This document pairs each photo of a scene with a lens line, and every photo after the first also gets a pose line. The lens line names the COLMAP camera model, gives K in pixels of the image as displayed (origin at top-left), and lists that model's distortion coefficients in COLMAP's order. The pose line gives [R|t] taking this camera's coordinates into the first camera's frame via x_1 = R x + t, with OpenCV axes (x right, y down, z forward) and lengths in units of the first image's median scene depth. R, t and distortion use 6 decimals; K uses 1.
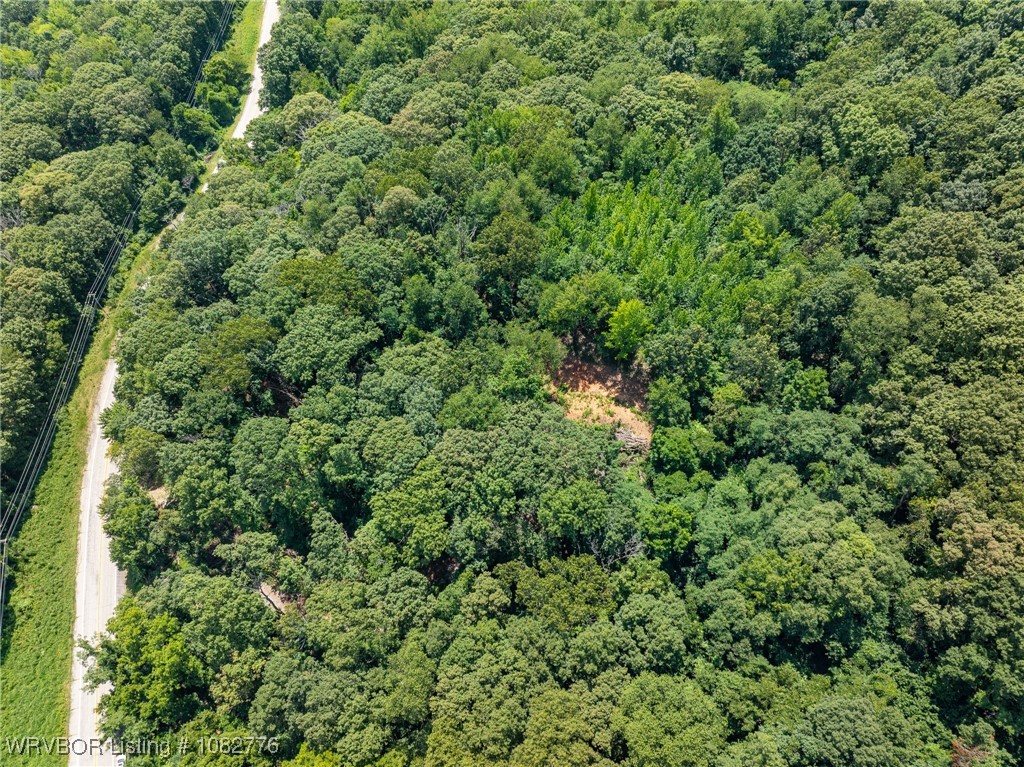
lens RADIAL K [[711.5, 0, 511.9], [0, 711.5, 381.8], [0, 0, 1]] dist [-0.053169, 0.028721]
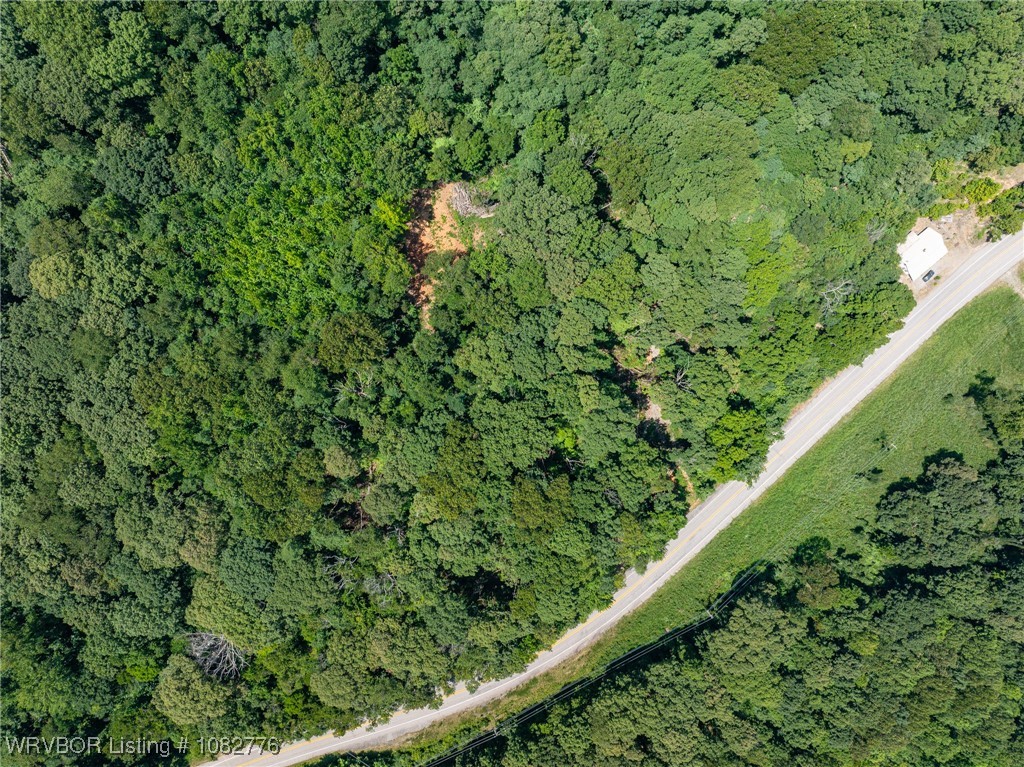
lens RADIAL K [[711.5, 0, 510.4], [0, 711.5, 383.2], [0, 0, 1]] dist [-0.053169, 0.028721]
pose [[-0.431069, -0.902298, 0.006141, -0.185181], [0.729100, -0.344299, 0.591499, -0.724243], [-0.531594, 0.259454, 0.806282, -0.000978]]
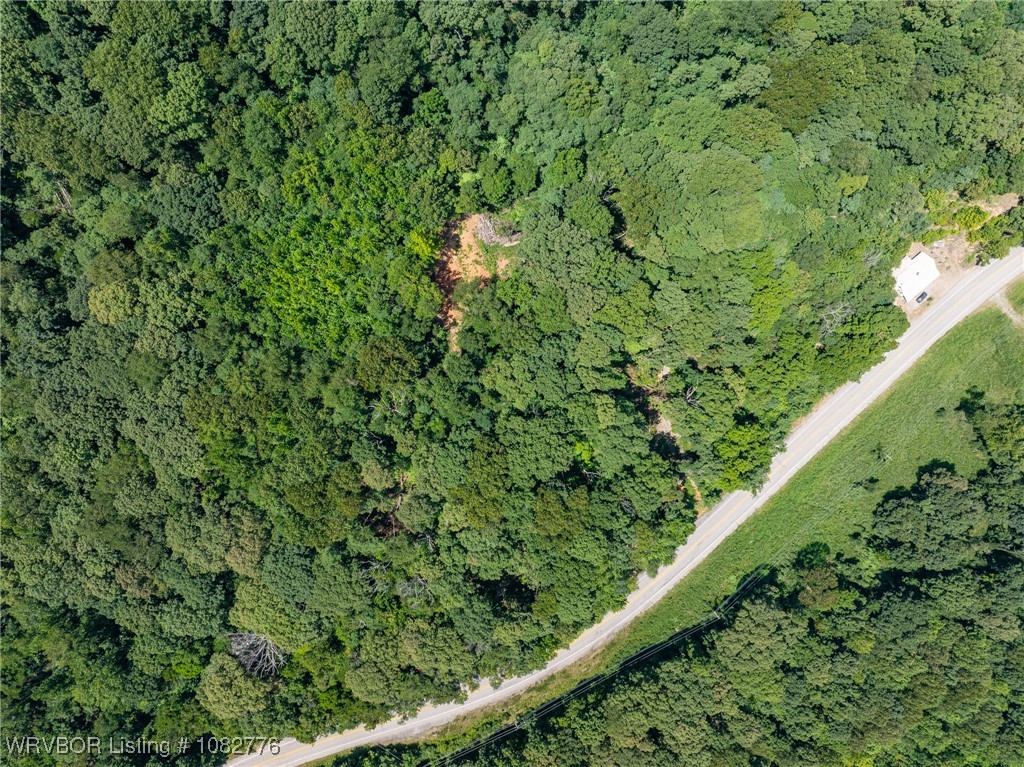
lens RADIAL K [[711.5, 0, 512.0], [0, 711.5, 383.8], [0, 0, 1]] dist [-0.053169, 0.028721]
pose [[-0.431388, -0.902143, 0.006460, -0.140728], [0.728939, -0.344328, 0.591680, -0.798547], [-0.531556, 0.259953, 0.806147, -0.066346]]
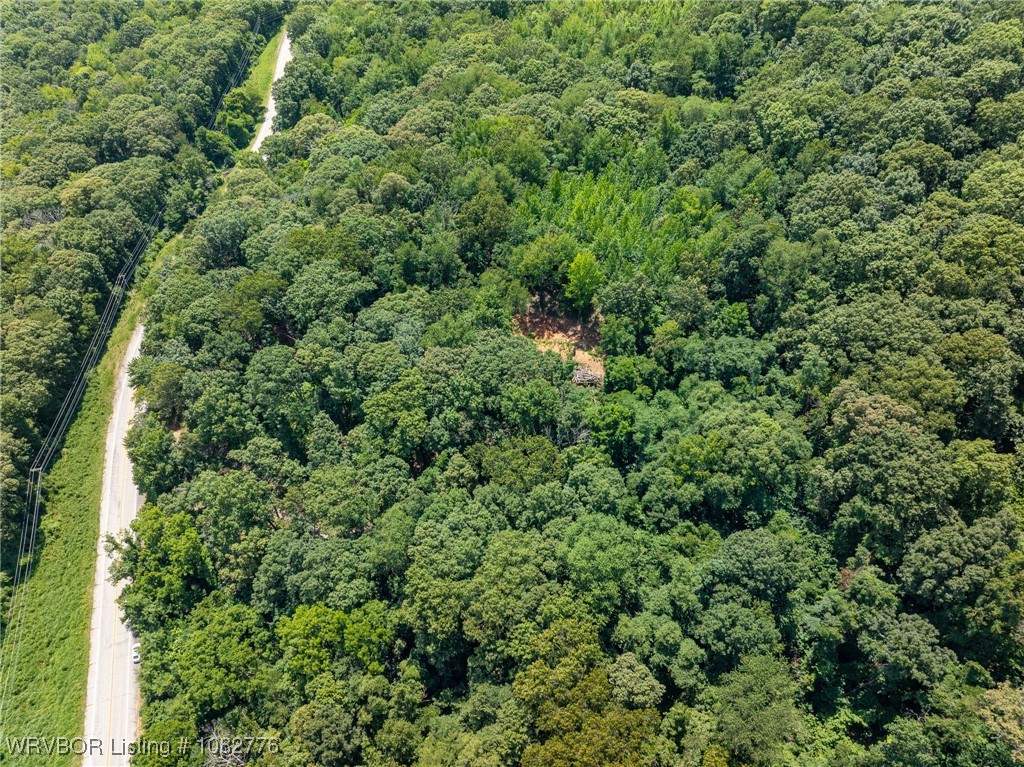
lens RADIAL K [[711.5, 0, 509.3], [0, 711.5, 385.1], [0, 0, 1]] dist [-0.053169, 0.028721]
pose [[0.999994, 0.003275, 0.001026, 0.037760], [-0.003167, 0.995734, -0.092218, 0.203486], [-0.001324, 0.092214, 0.995738, -0.155694]]
